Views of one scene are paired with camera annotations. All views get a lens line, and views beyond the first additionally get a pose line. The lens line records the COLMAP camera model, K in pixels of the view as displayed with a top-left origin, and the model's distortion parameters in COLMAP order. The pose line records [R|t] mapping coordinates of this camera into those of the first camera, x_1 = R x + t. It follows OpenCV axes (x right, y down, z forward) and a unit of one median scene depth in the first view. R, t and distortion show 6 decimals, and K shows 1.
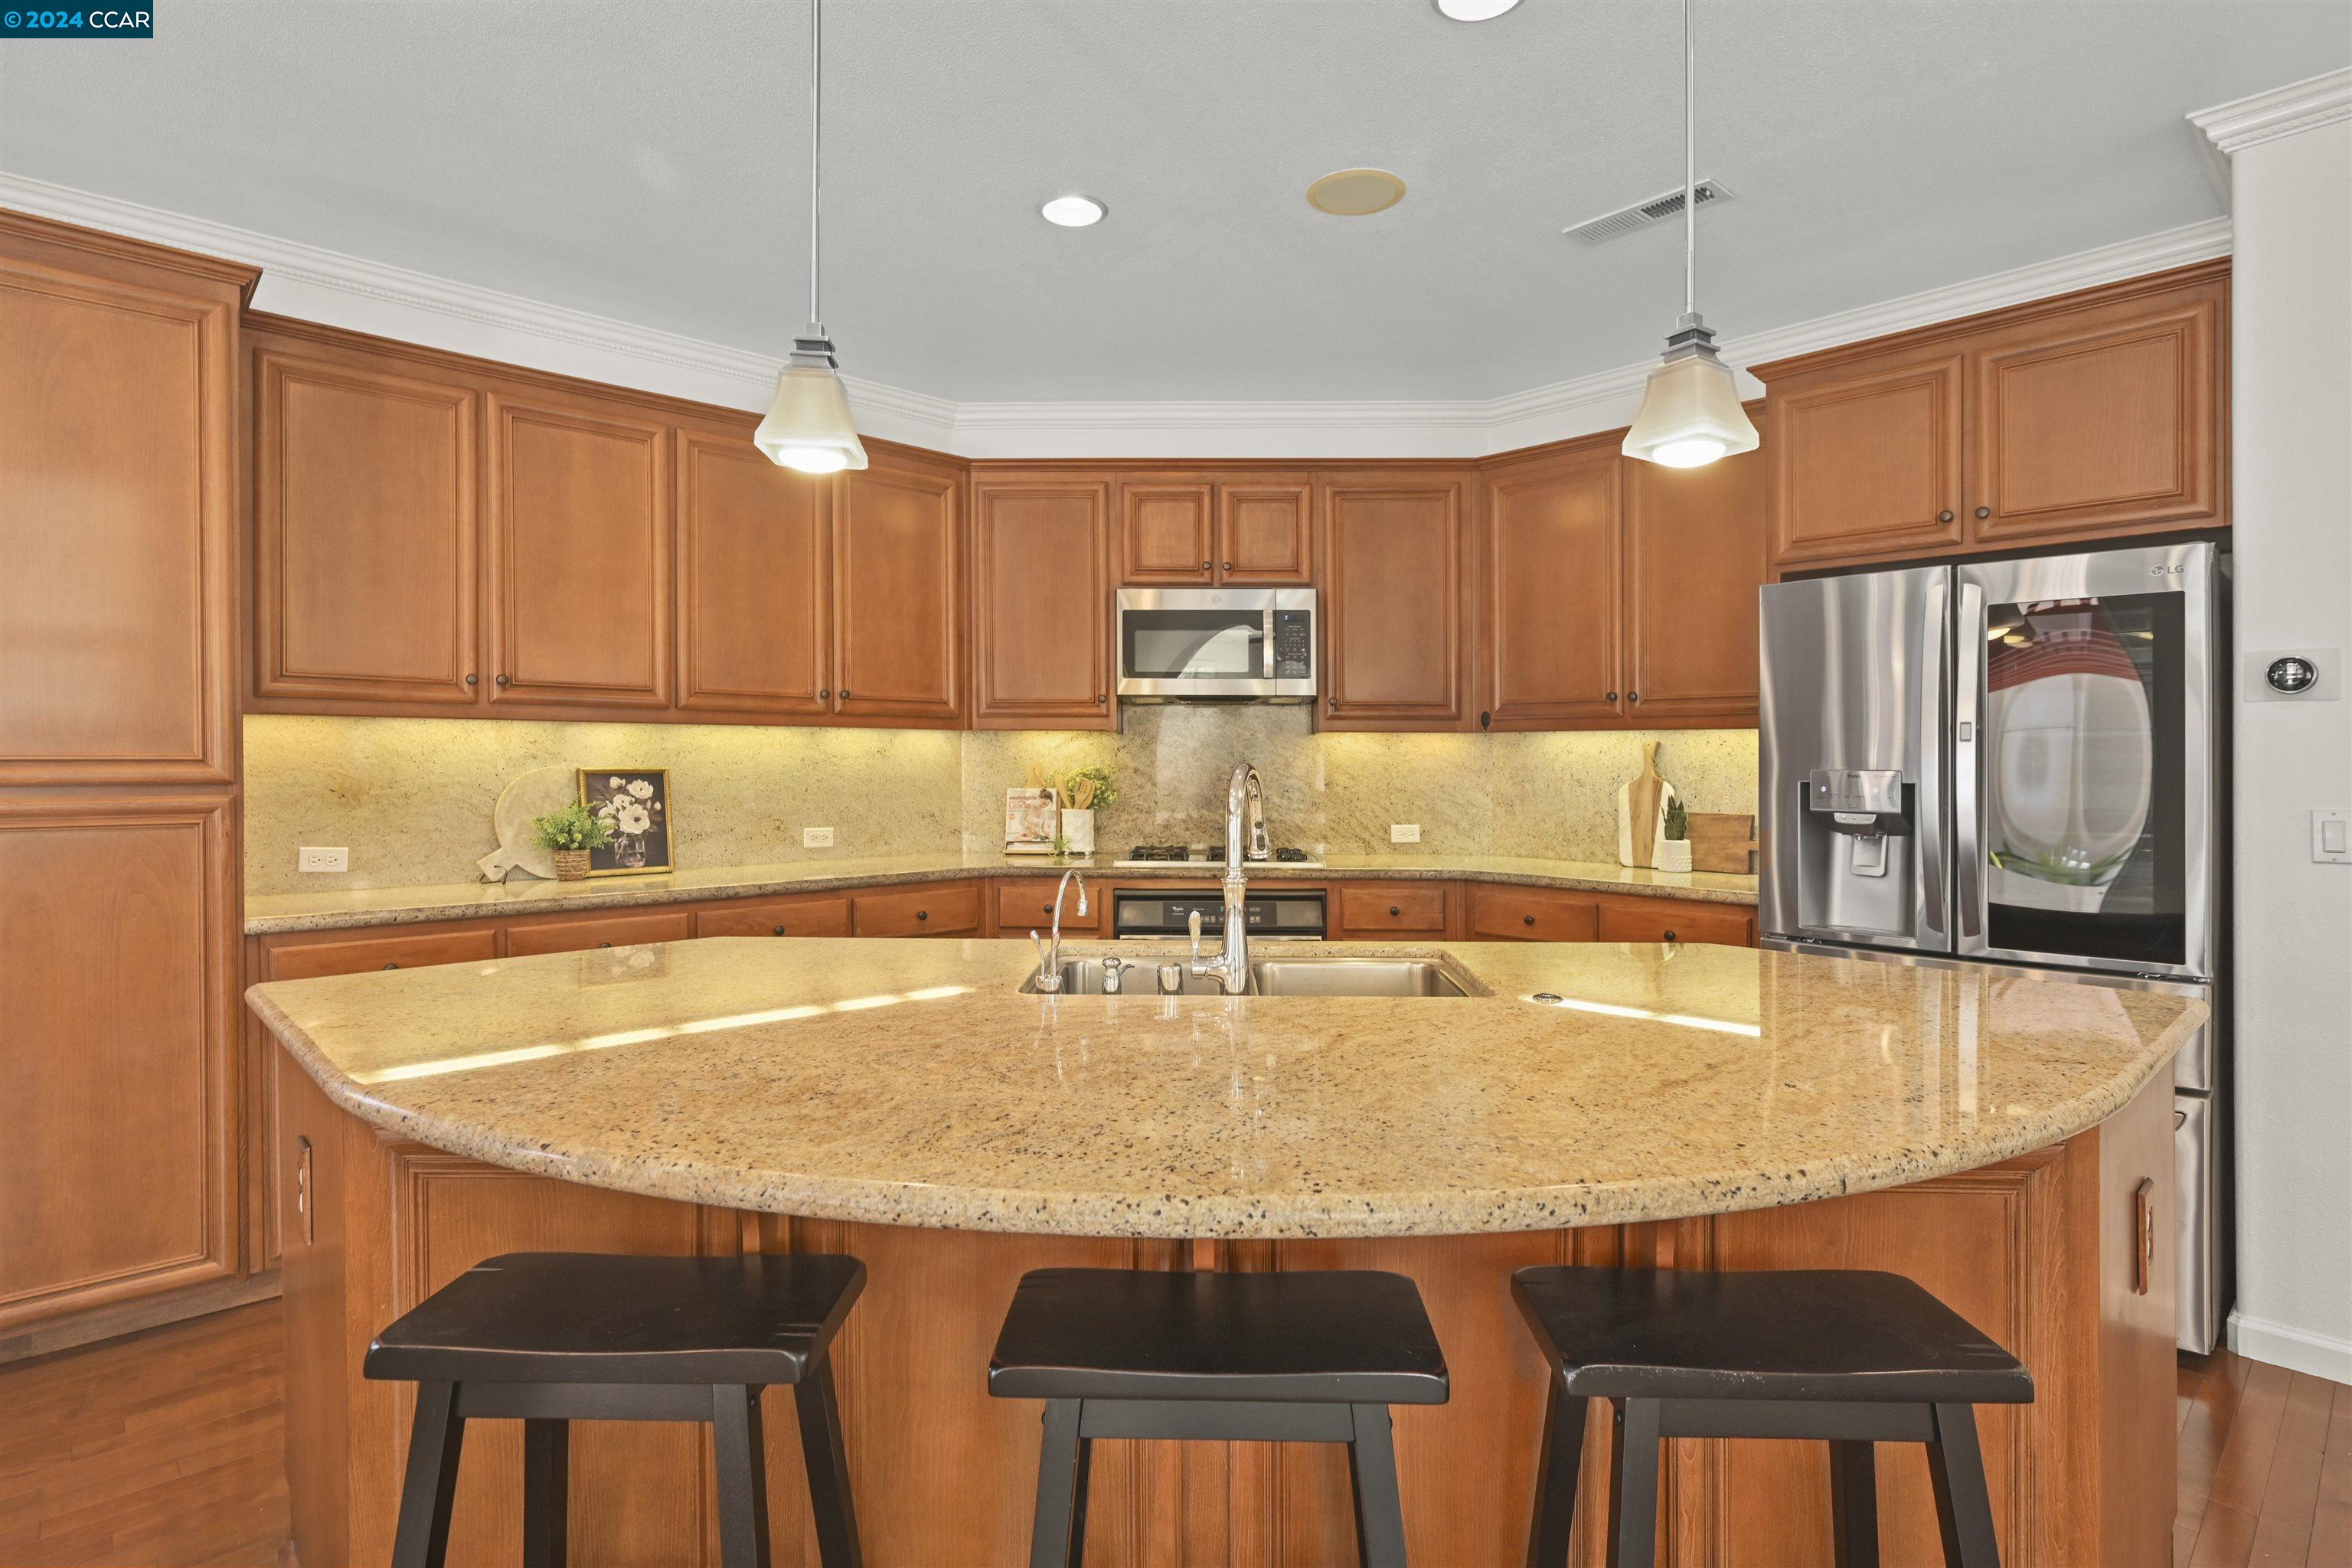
lens RADIAL K [[1175.6, 0, 1172.9], [0, 1175.6, 769.2], [0, 0, 1]] dist [0.000832, -0.000534]
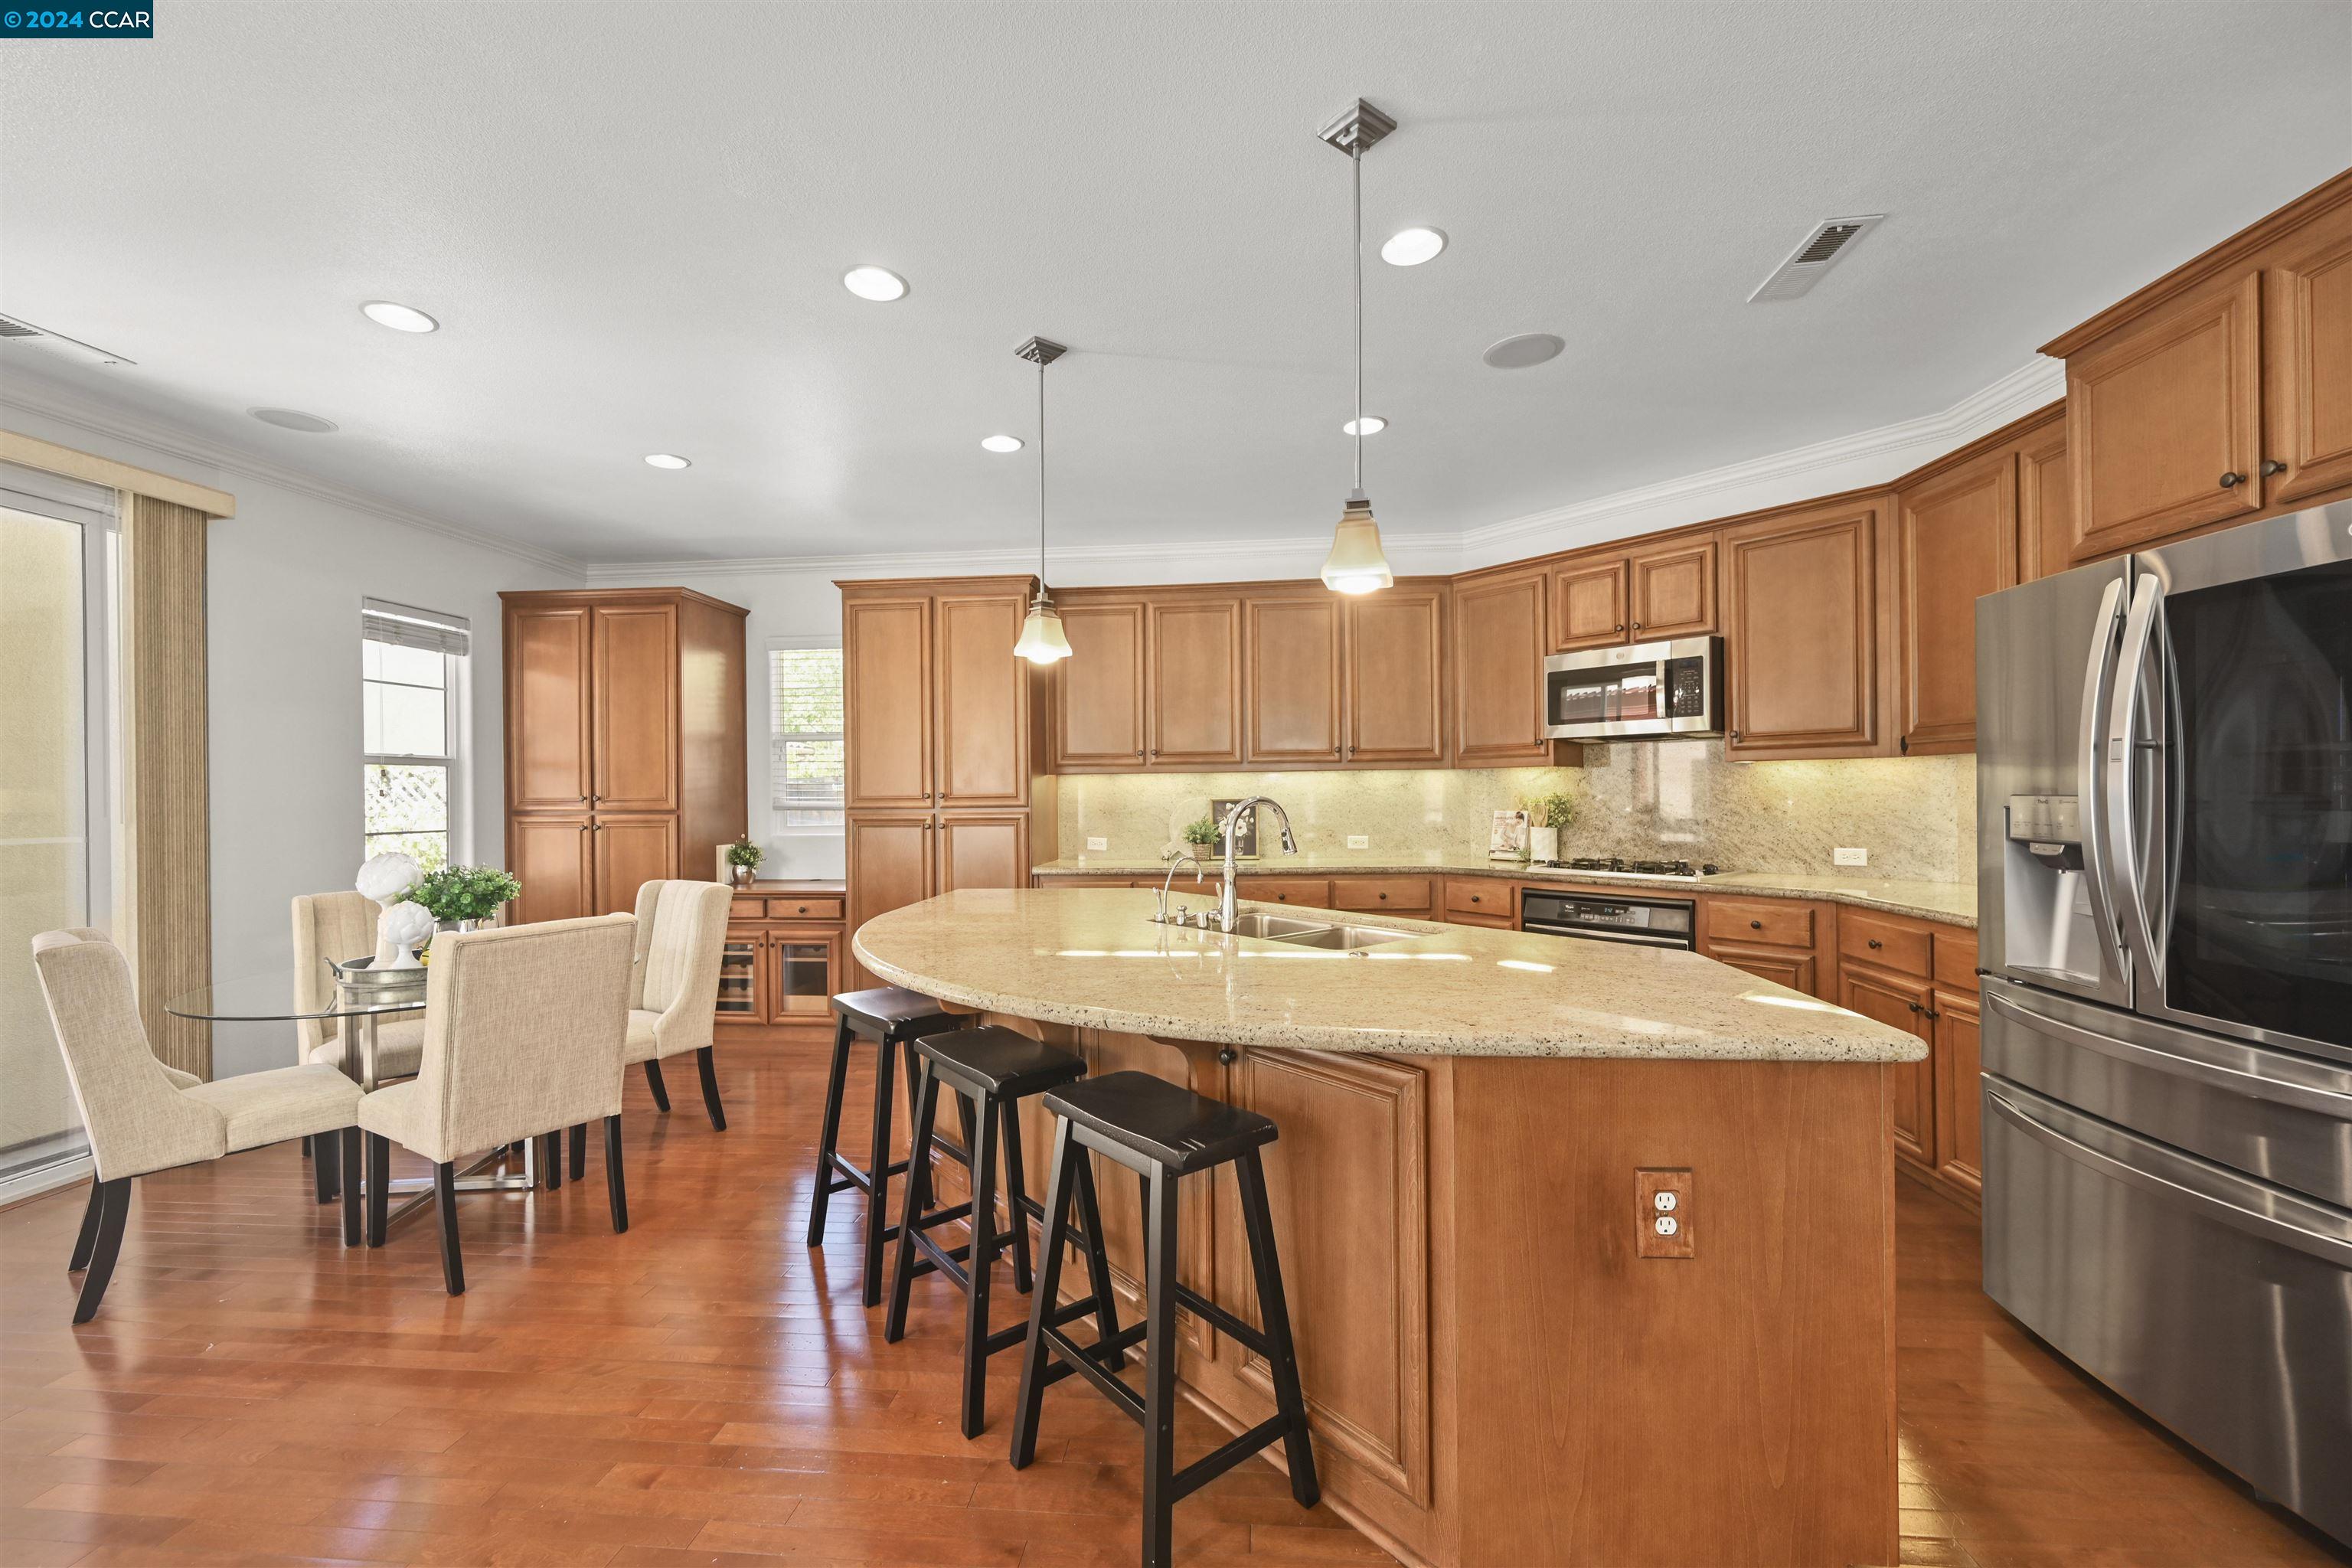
lens RADIAL K [[936.2, 0, 1179.0], [0, 936.2, 786.8], [0, 0, 1]] dist [0.000492, 0.000054]
pose [[0.664017, -0.014462, -0.747578, 0.479985], [0.007528, 0.999892, -0.012657, -0.000548], [0.747680, 0.002777, 0.664054, 0.020774]]
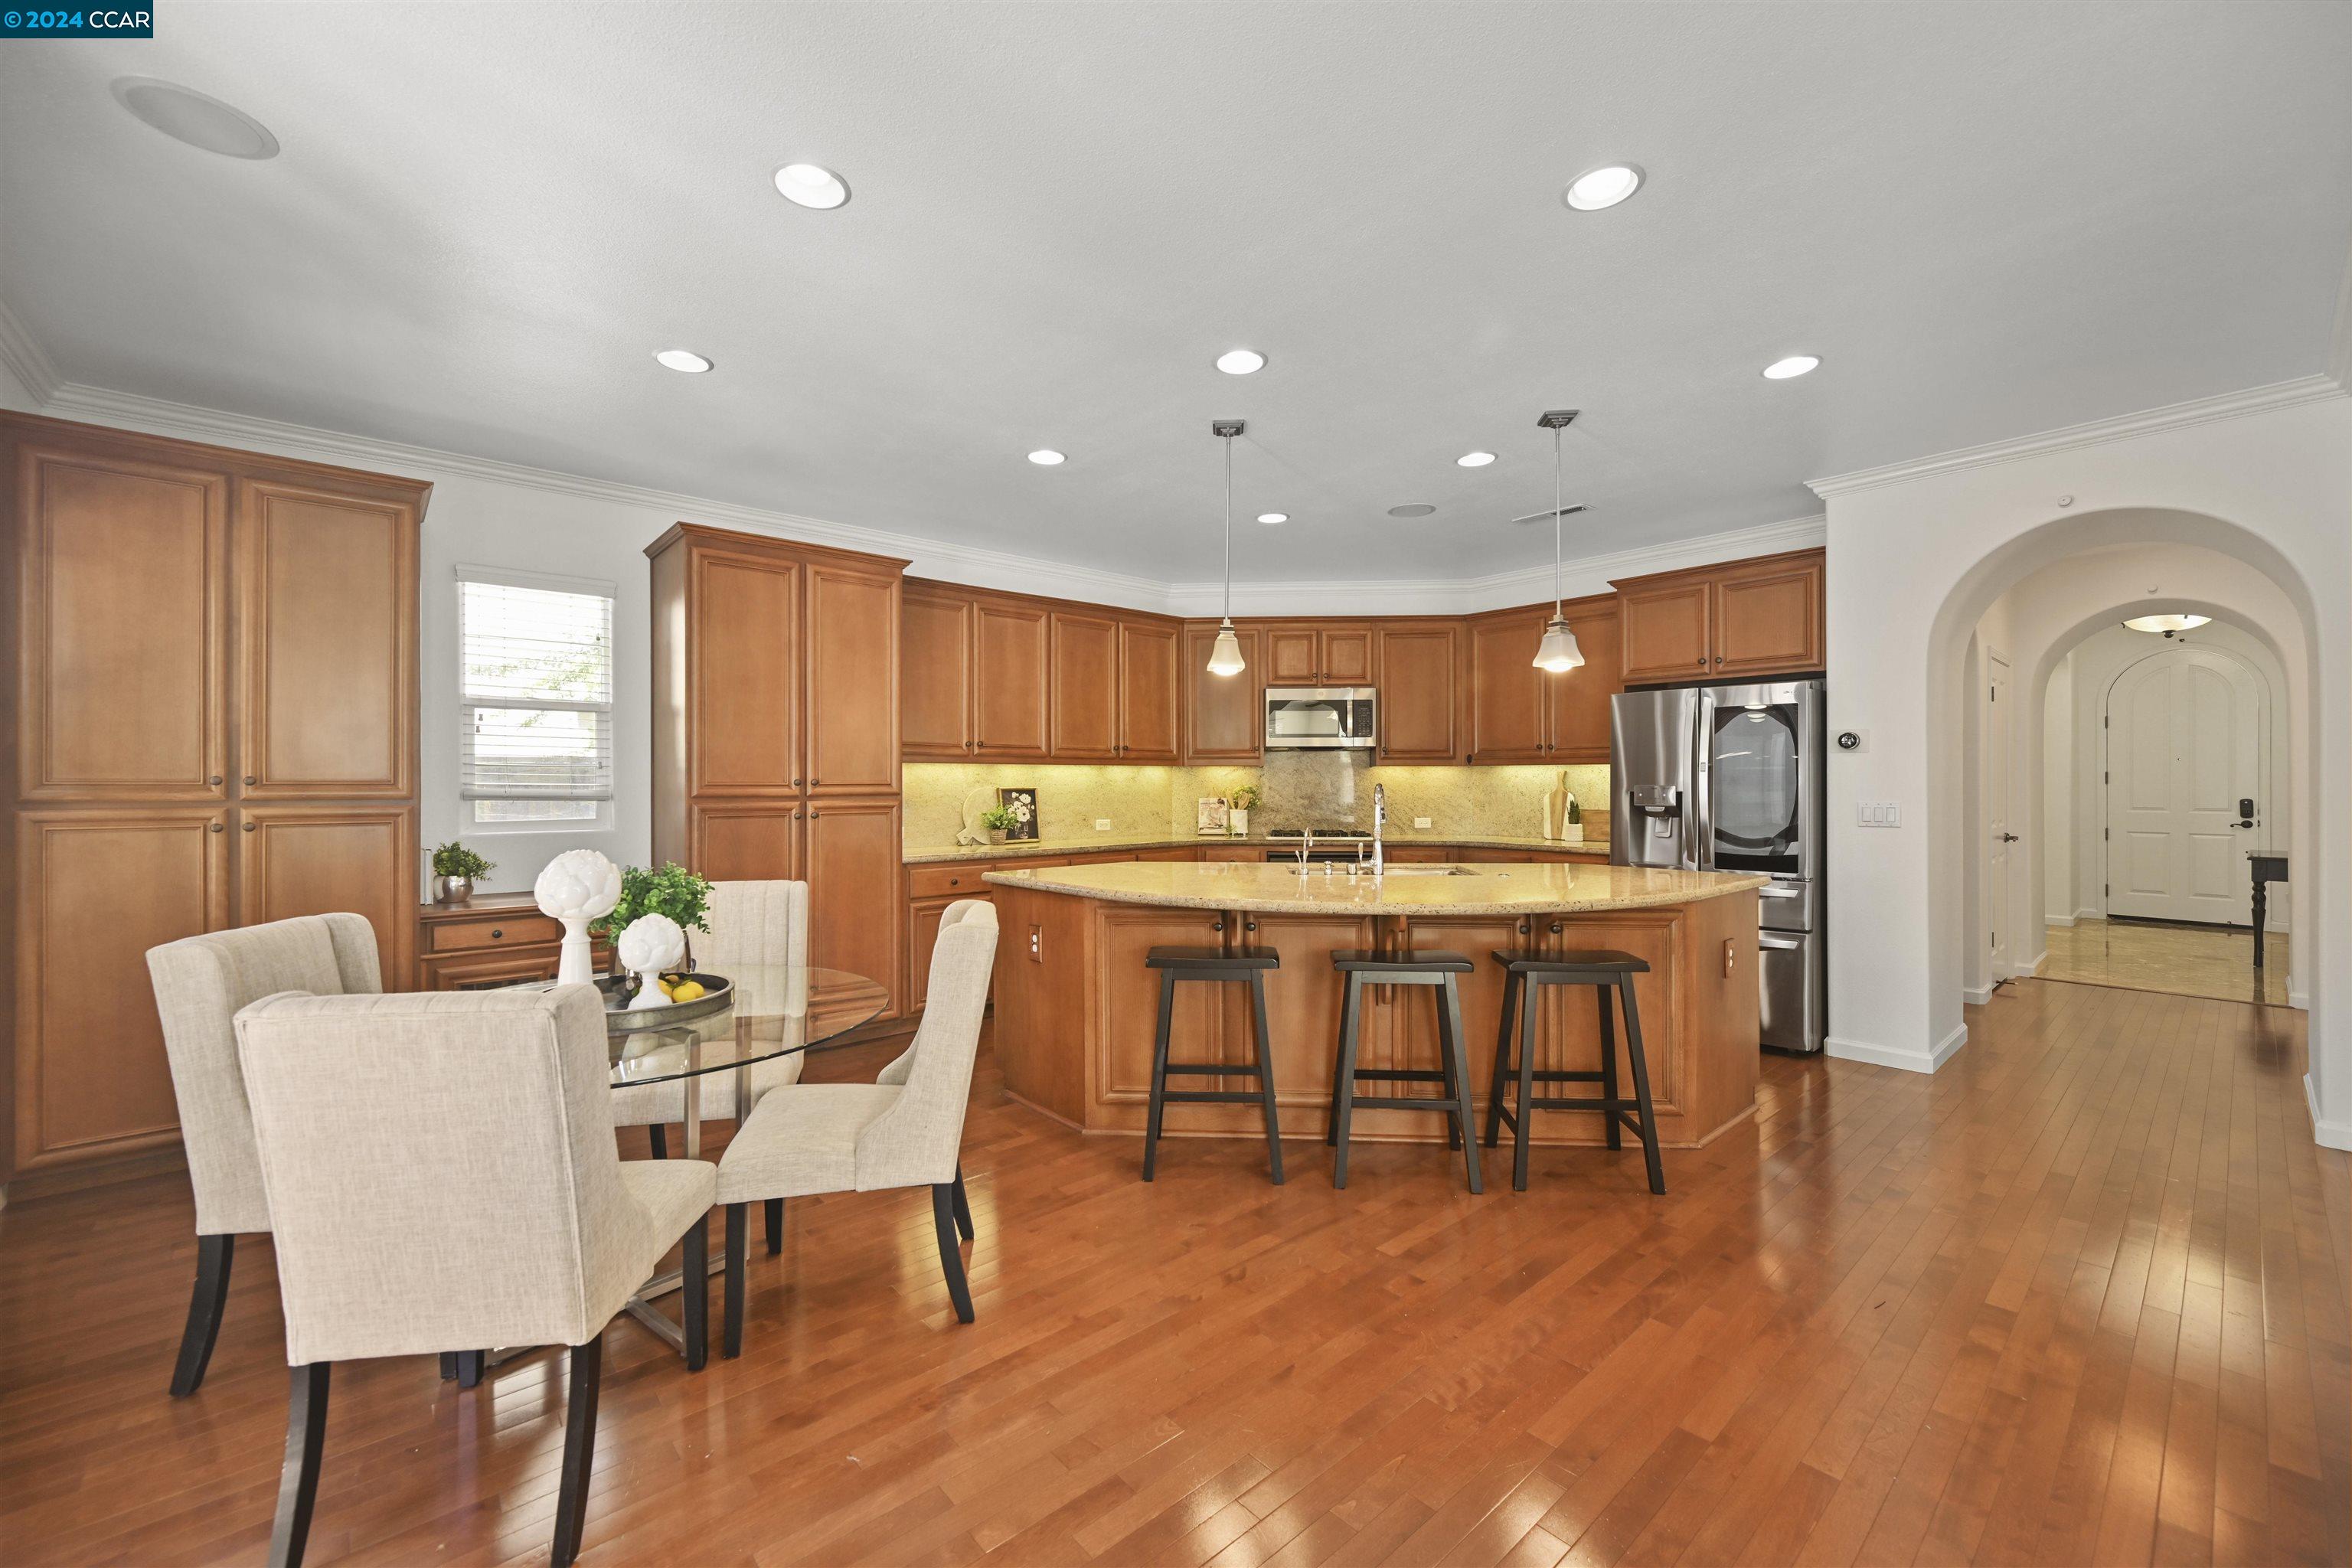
lens RADIAL K [[930.5, 0, 1167.0], [0, 930.5, 807.7], [0, 0, 1]] dist [-0.000099, 0.000027]
pose [[0.999261, -0.003470, -0.038288, -0.154297], [0.004227, 0.999797, 0.019722, 0.002889], [0.038212, -0.019869, 0.999072, -0.480069]]
